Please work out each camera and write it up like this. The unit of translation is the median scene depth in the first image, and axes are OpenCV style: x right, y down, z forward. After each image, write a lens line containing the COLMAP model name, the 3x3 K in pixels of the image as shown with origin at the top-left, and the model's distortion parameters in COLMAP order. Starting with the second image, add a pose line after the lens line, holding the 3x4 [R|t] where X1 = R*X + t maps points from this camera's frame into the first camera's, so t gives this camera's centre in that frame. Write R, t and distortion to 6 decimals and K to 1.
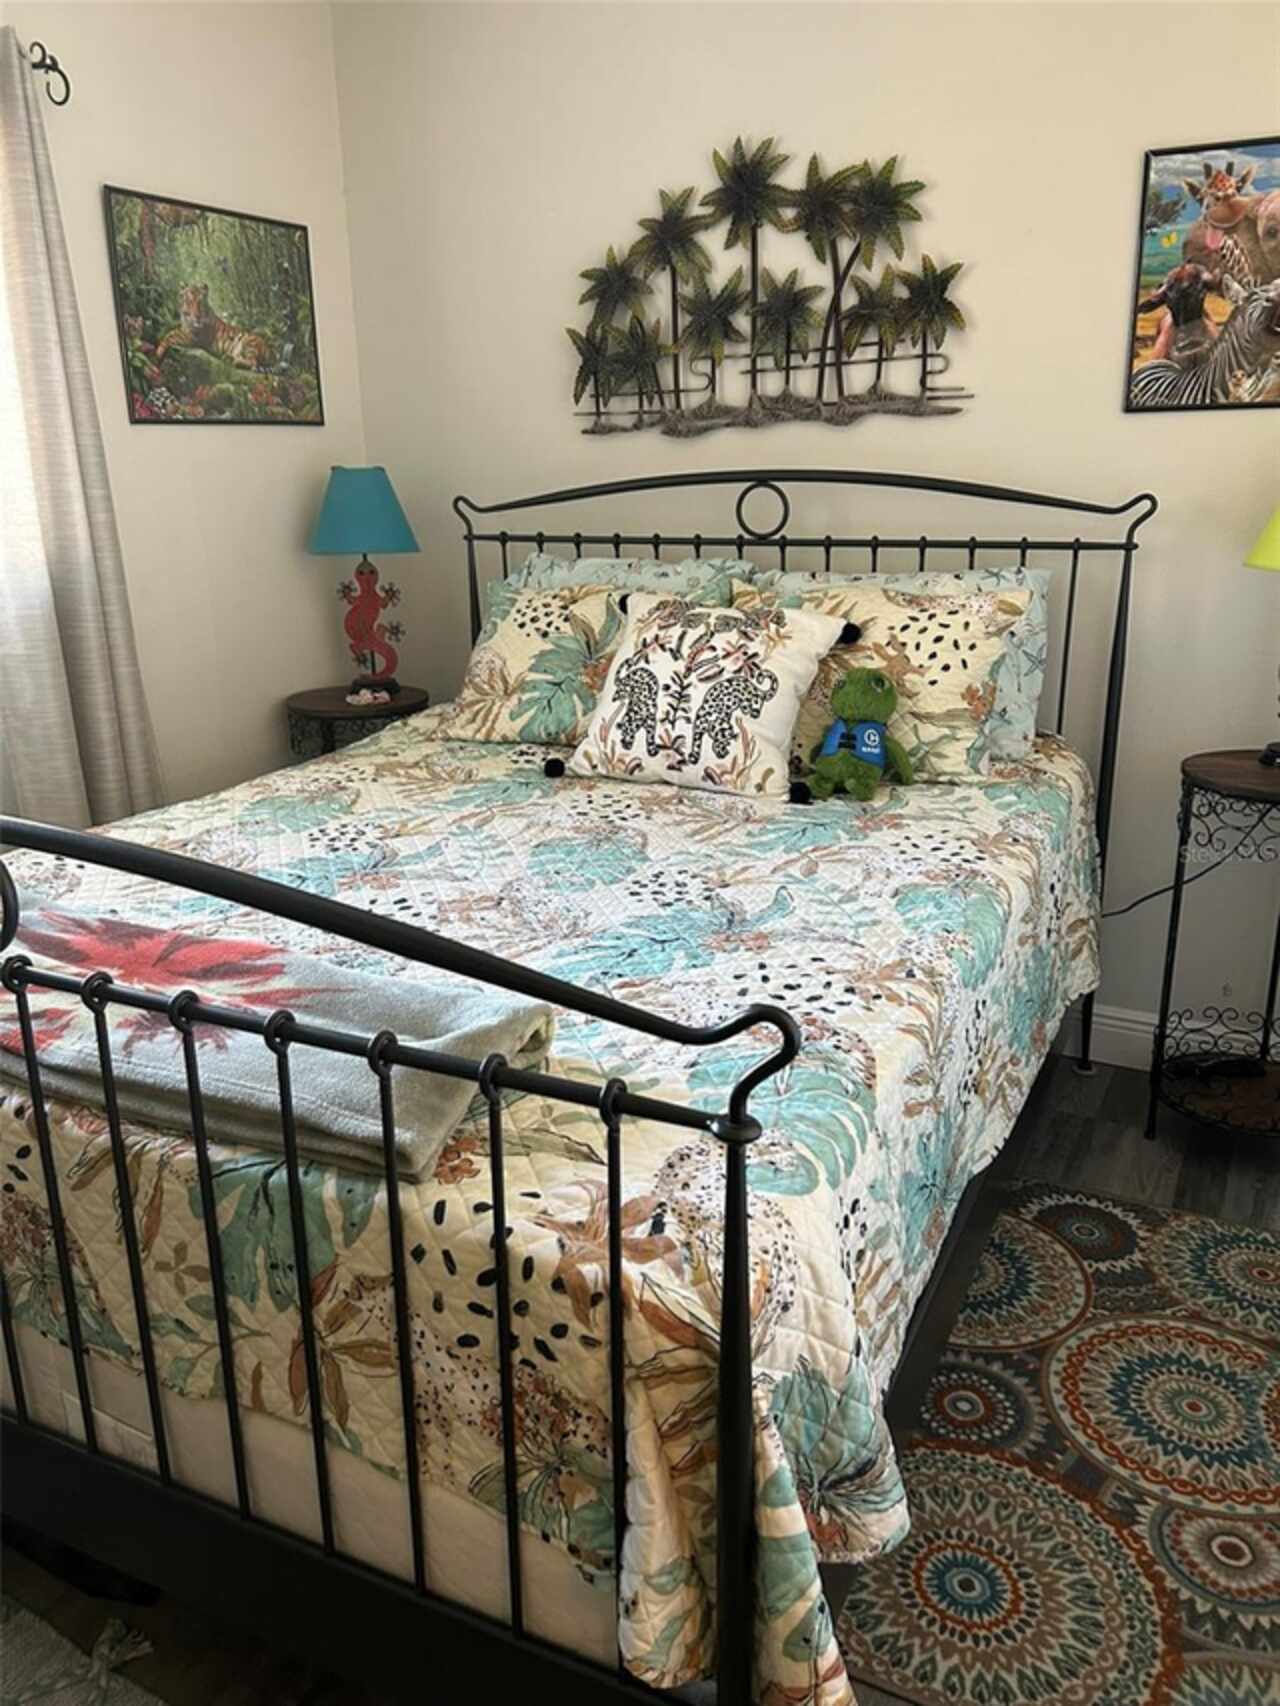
lens RADIAL K [[1287.1, 0, 639.4], [0, 1287.1, 851.7], [0, 0, 1]] dist [0.050285, -0.058709]
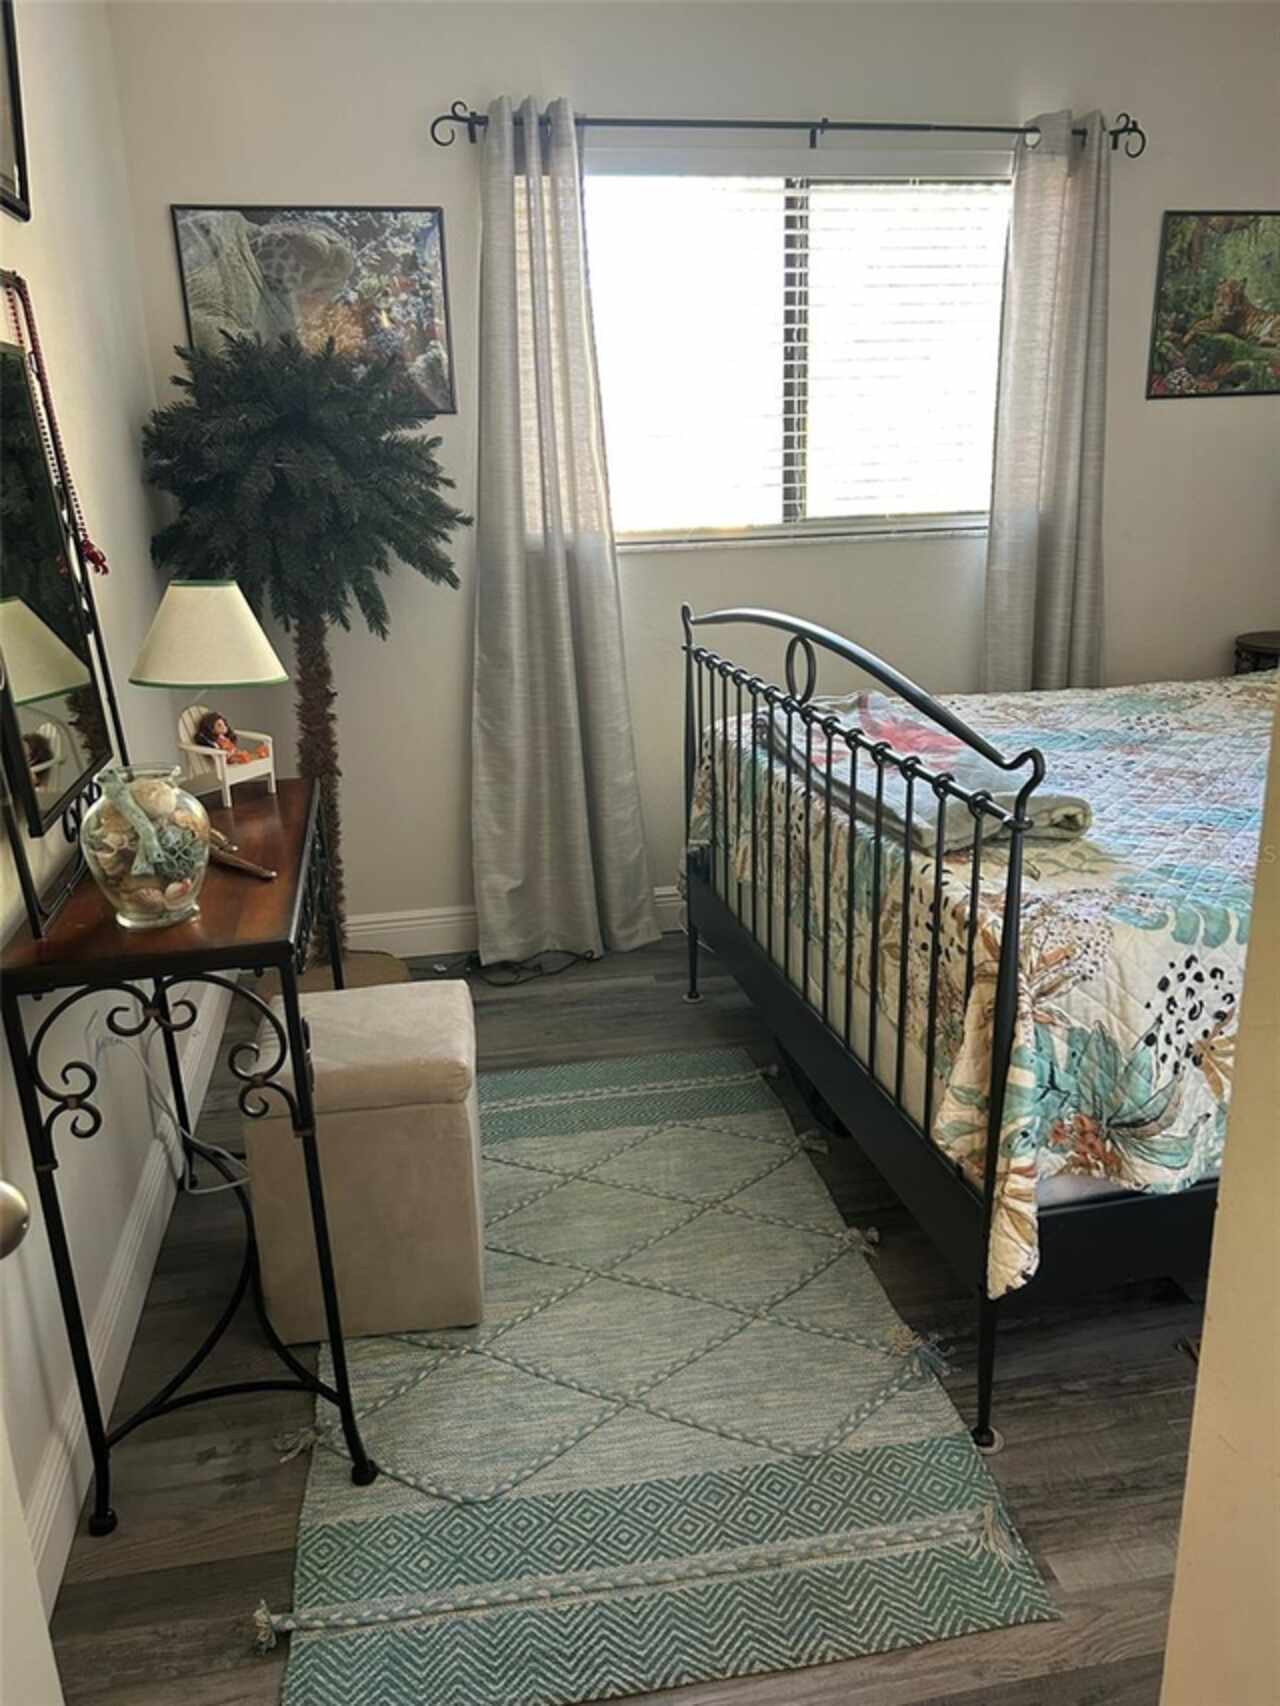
lens RADIAL K [[1287.1, 0, 634.5], [0, 1287.1, 861.3], [0, 0, 1]] dist [0.050285, -0.058709]
pose [[0.623719, 0.234525, -0.745636, 0.455549], [-0.210520, 0.969080, 0.128706, 0.064373], [0.752766, 0.076695, 0.653806, -0.221886]]
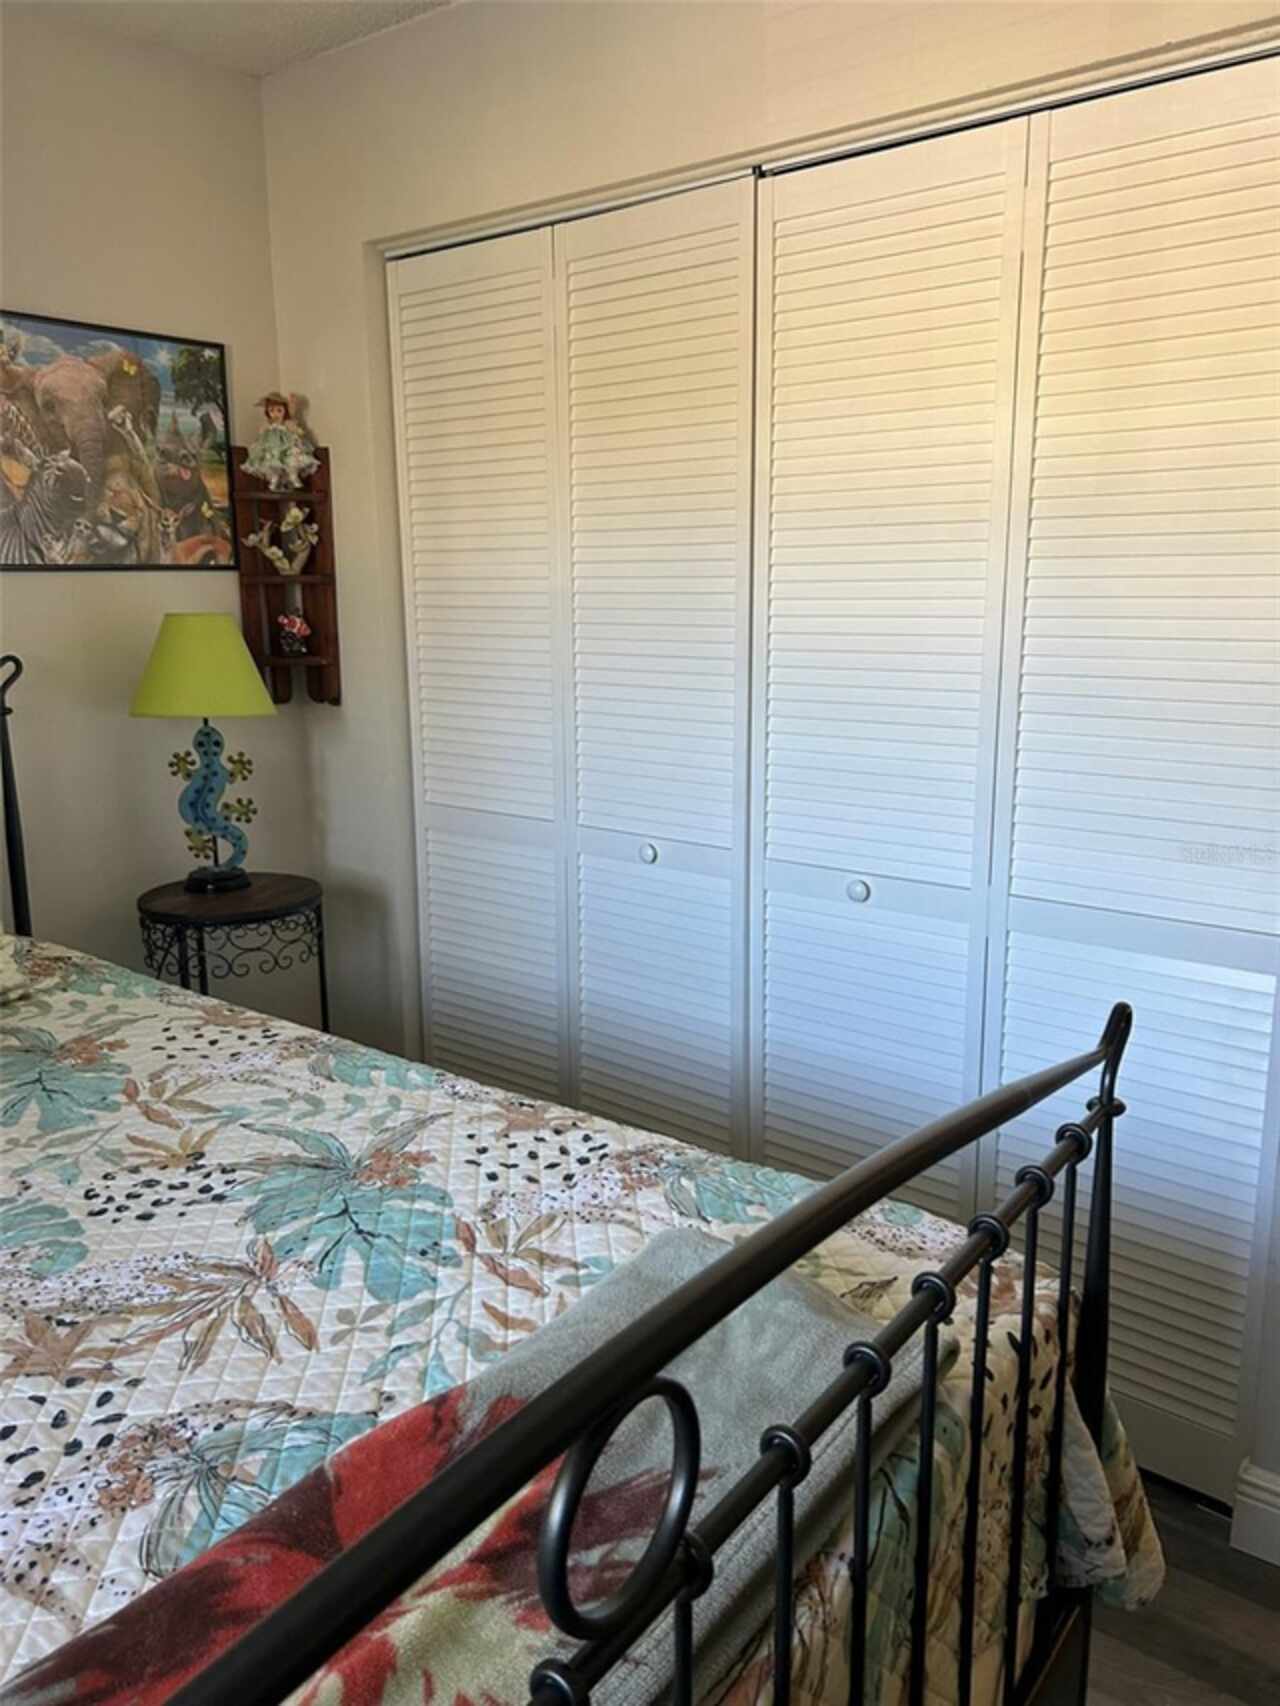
lens RADIAL K [[1287.1, 0, 639.2], [0, 1287.1, 846.1], [0, 0, 1]] dist [0.050285, -0.058709]
pose [[0.177343, -0.187491, 0.966124, -0.550340], [0.292279, 0.947427, 0.130211, -0.158305], [-0.939746, 0.259286, 0.222819, 0.468278]]
